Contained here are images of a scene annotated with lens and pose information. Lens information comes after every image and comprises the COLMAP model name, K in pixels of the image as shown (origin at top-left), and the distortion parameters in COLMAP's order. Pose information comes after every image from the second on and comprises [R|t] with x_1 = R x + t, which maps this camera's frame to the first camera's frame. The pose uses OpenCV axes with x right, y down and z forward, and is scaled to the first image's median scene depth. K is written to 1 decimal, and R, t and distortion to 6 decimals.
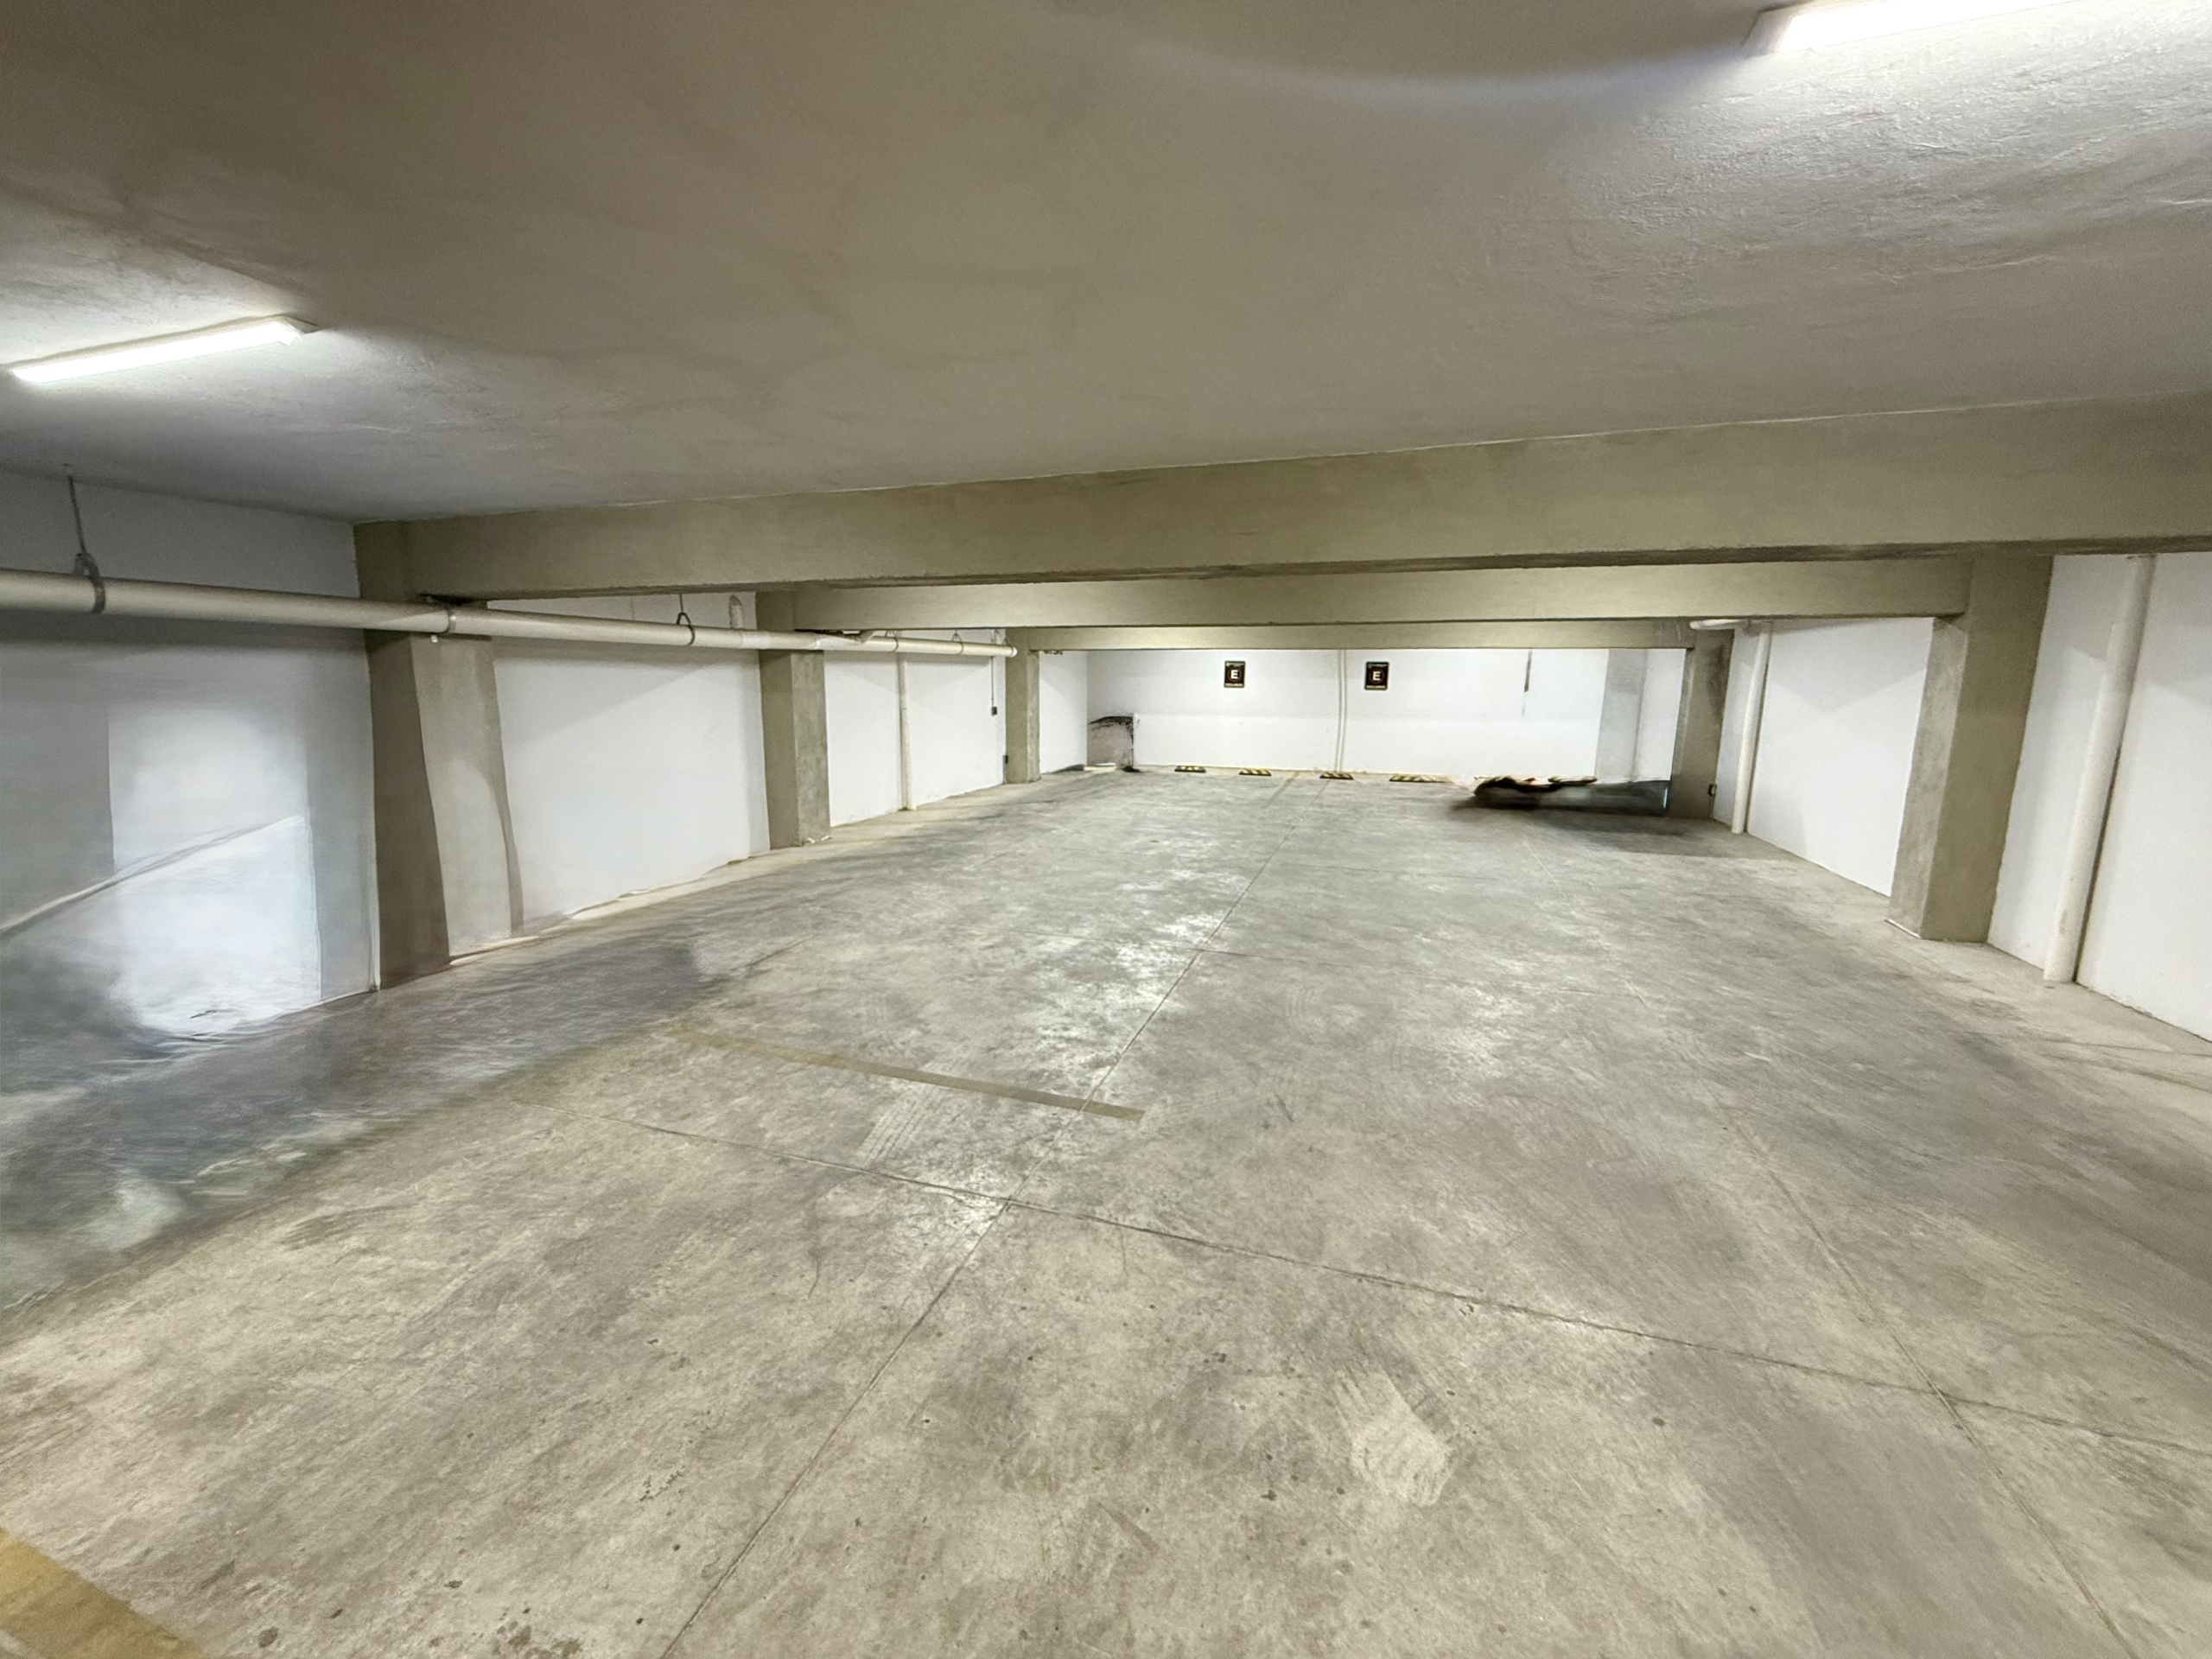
lens RADIAL K [[881.0, 0, 1105.8], [0, 881.0, 831.0], [0, 0, 1]] dist [-0.000552, 0.000448]
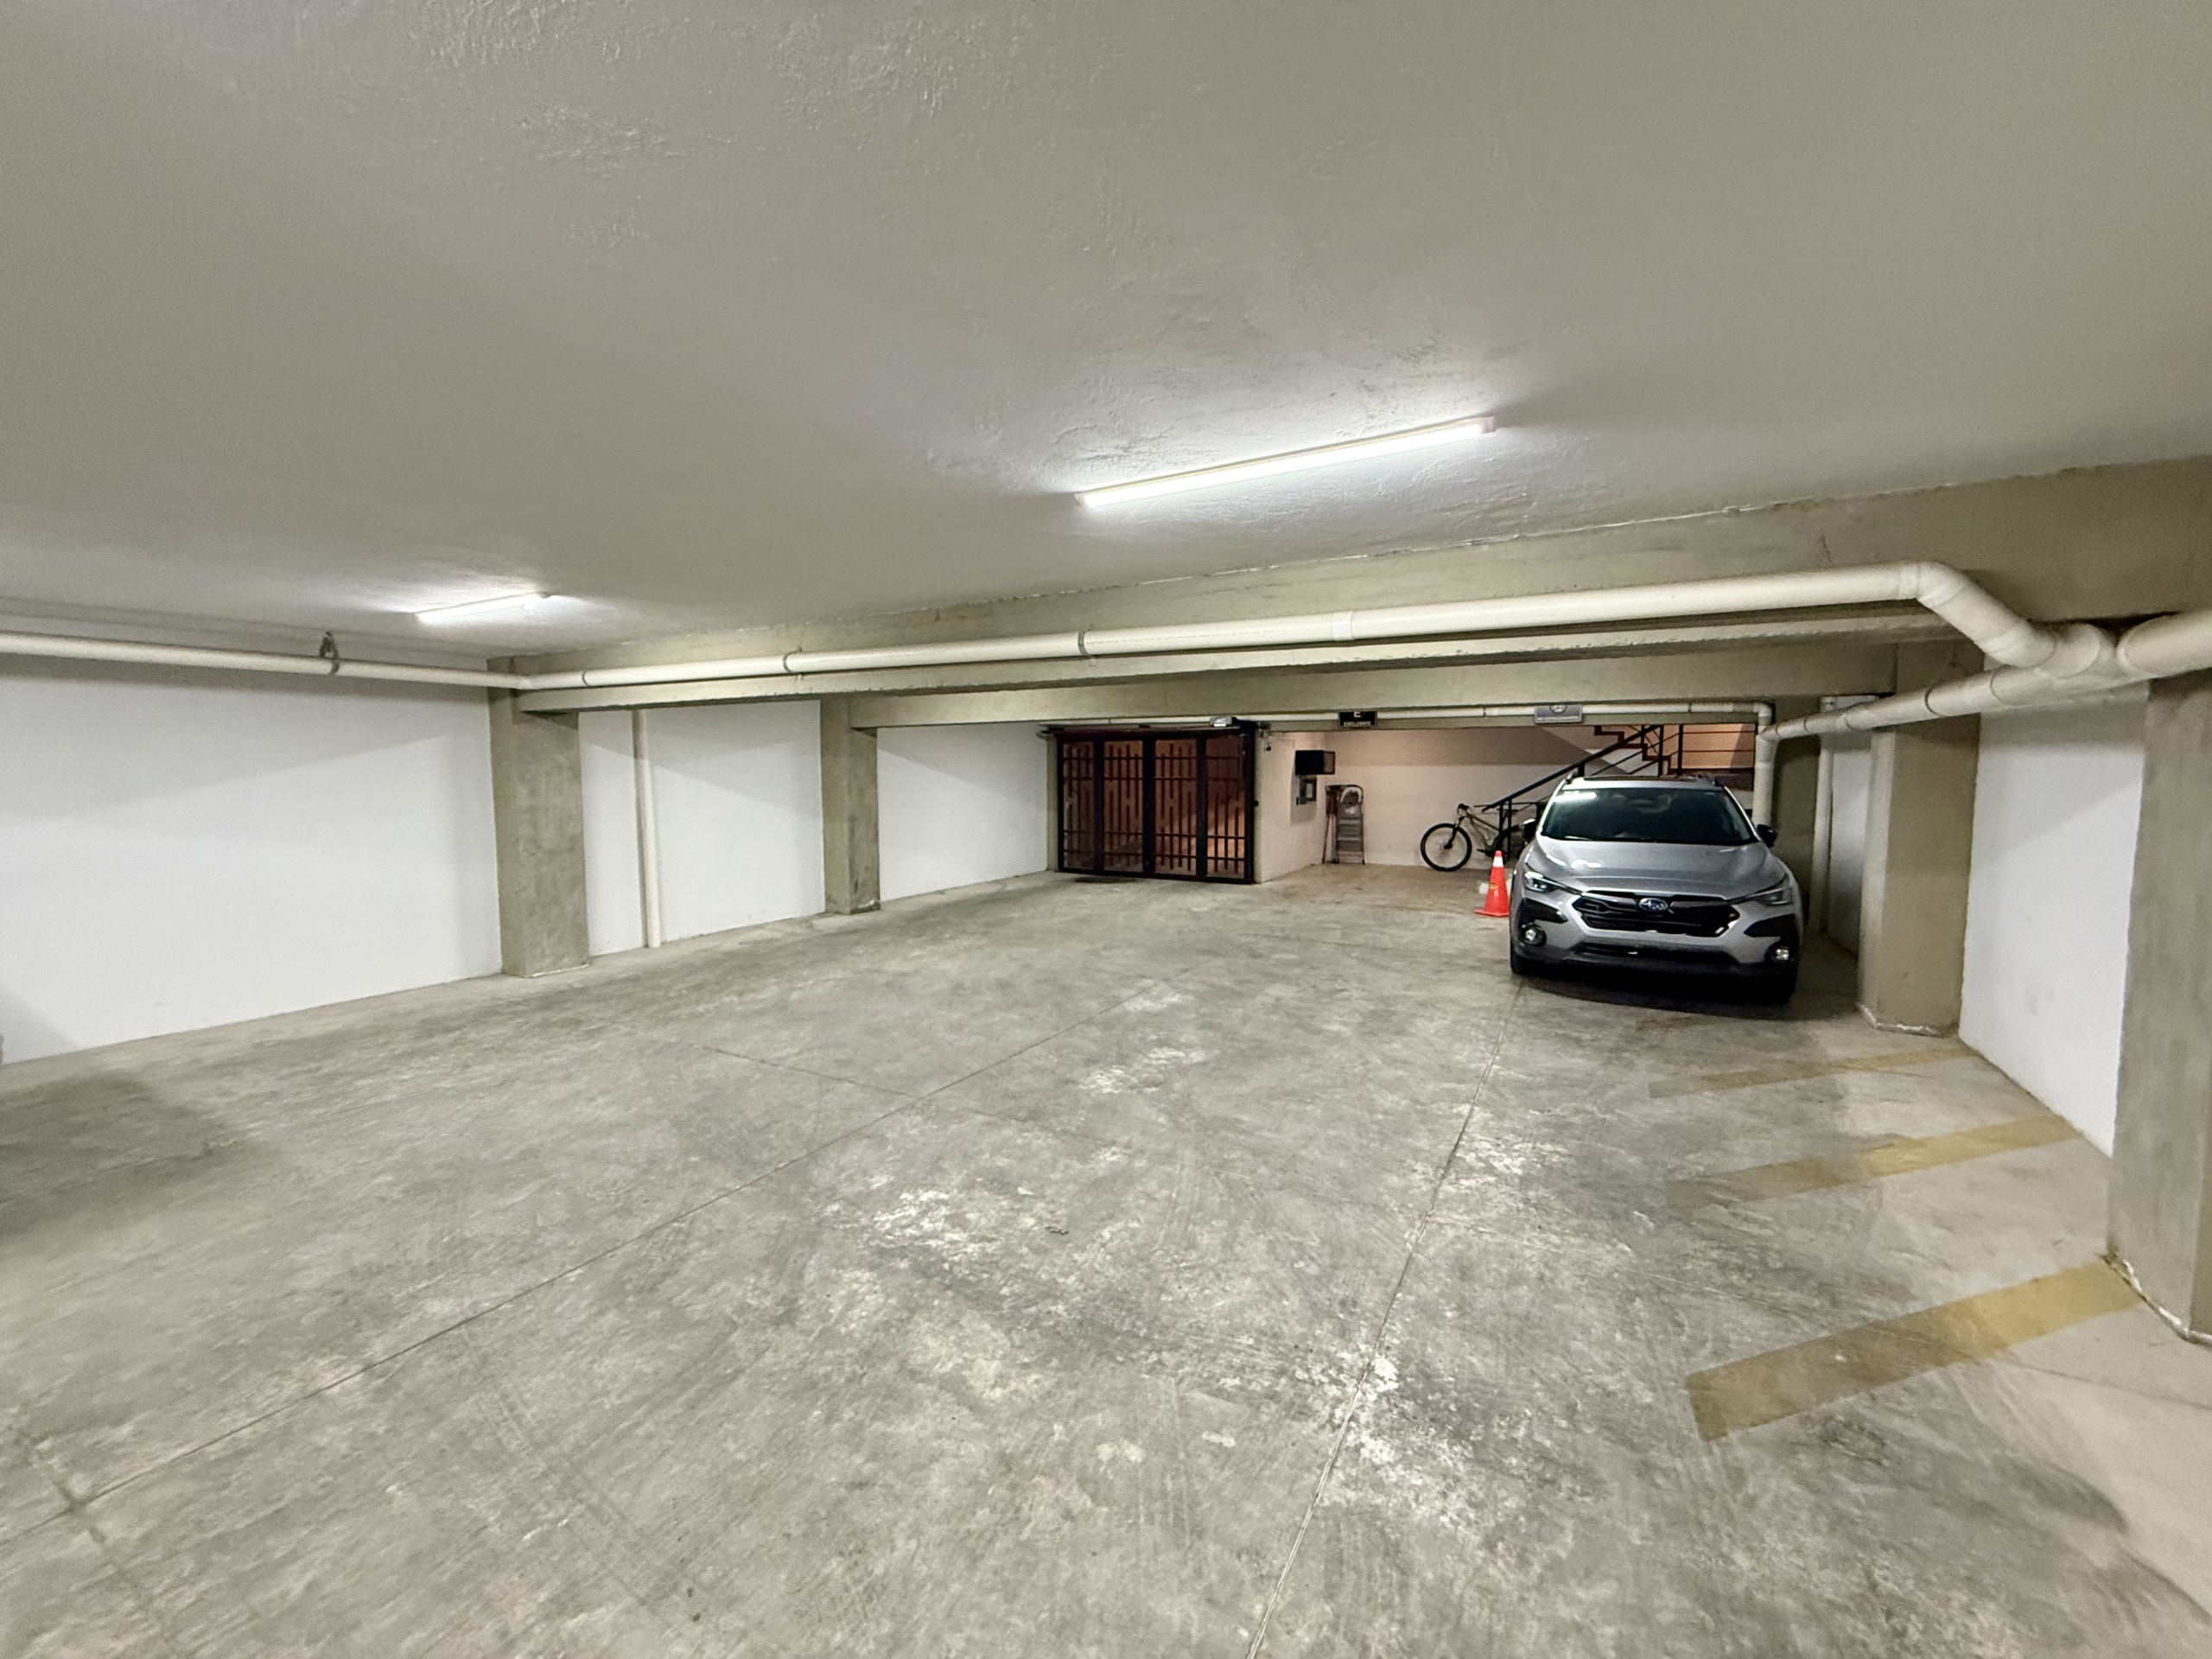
lens RADIAL K [[881.0, 0, 1105.5], [0, 881.0, 828.6], [0, 0, 1]] dist [-0.000552, 0.000448]
pose [[-0.981552, -0.017368, 0.190404, -0.087048], [0.028973, 0.970853, 0.237920, -0.765023], [-0.188986, 0.239047, -0.952439, 4.384861]]
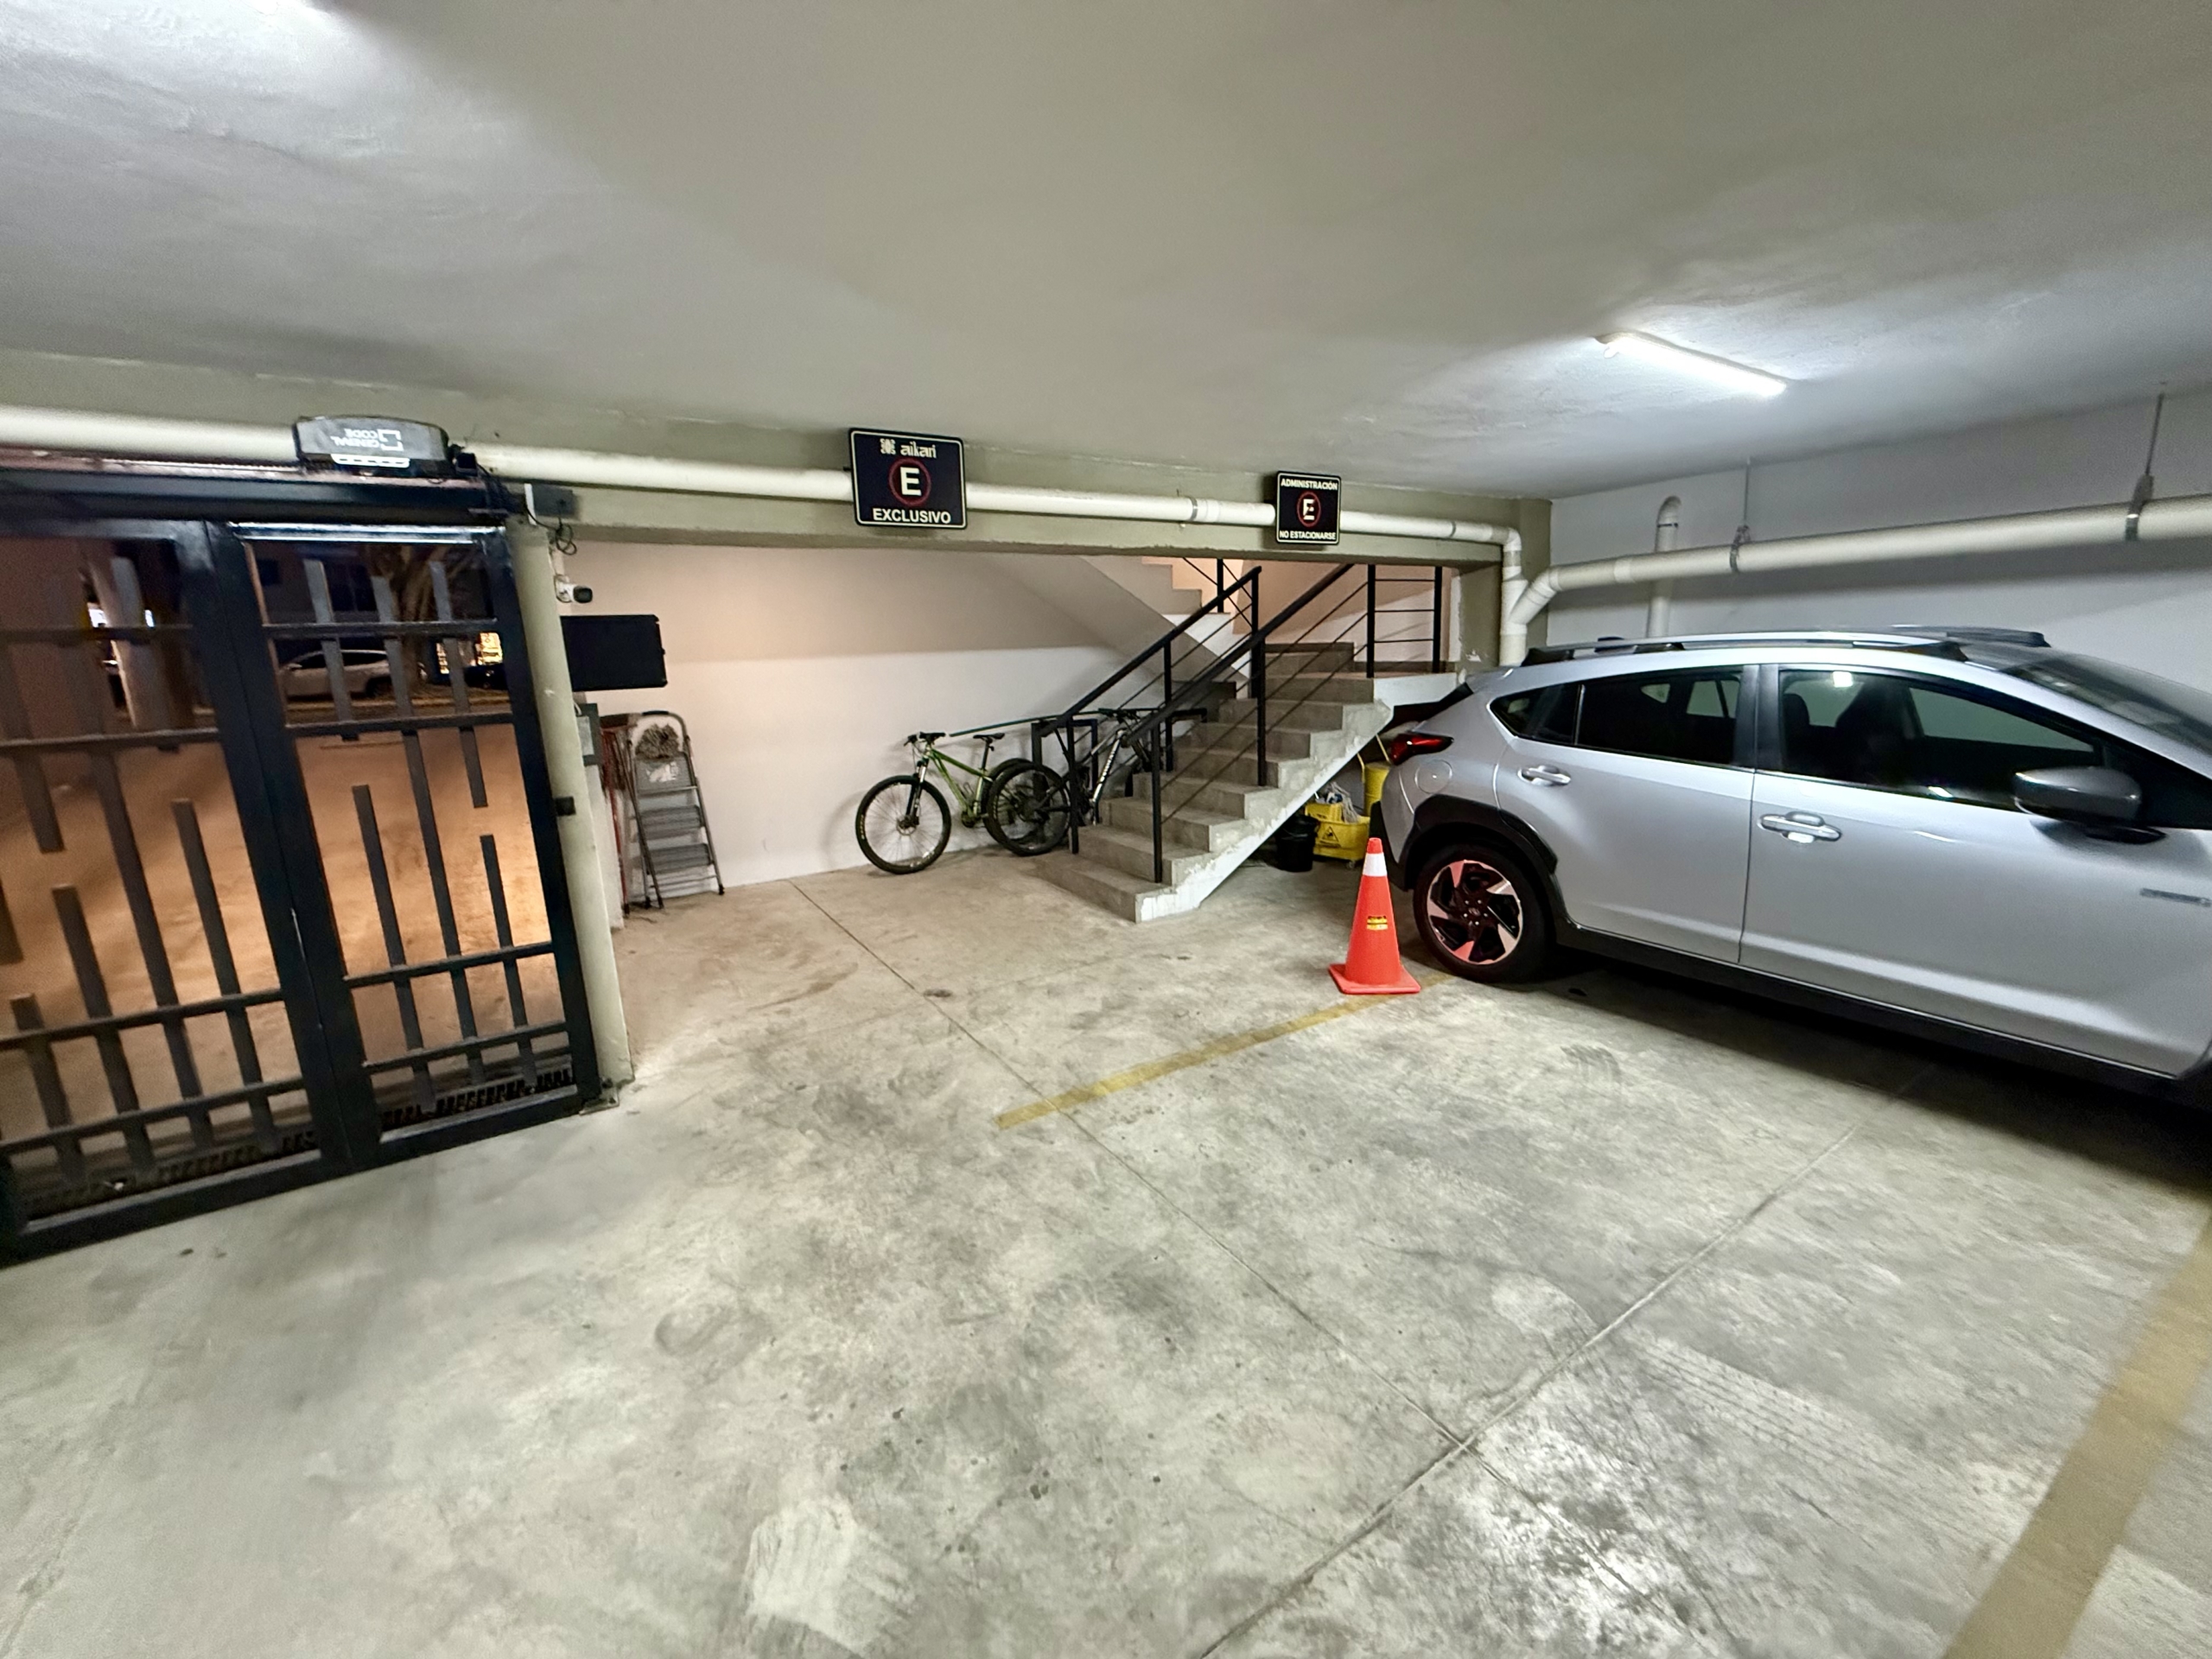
lens RADIAL K [[881.0, 0, 1099.0], [0, 881.0, 831.4], [0, 0, 1]] dist [-0.000552, 0.000448]
pose [[-0.630561, 0.172928, -0.756630, 0.489883], [-0.097222, 0.949586, 0.298050, -0.176945], [0.770027, 0.261499, -0.581959, 1.108136]]
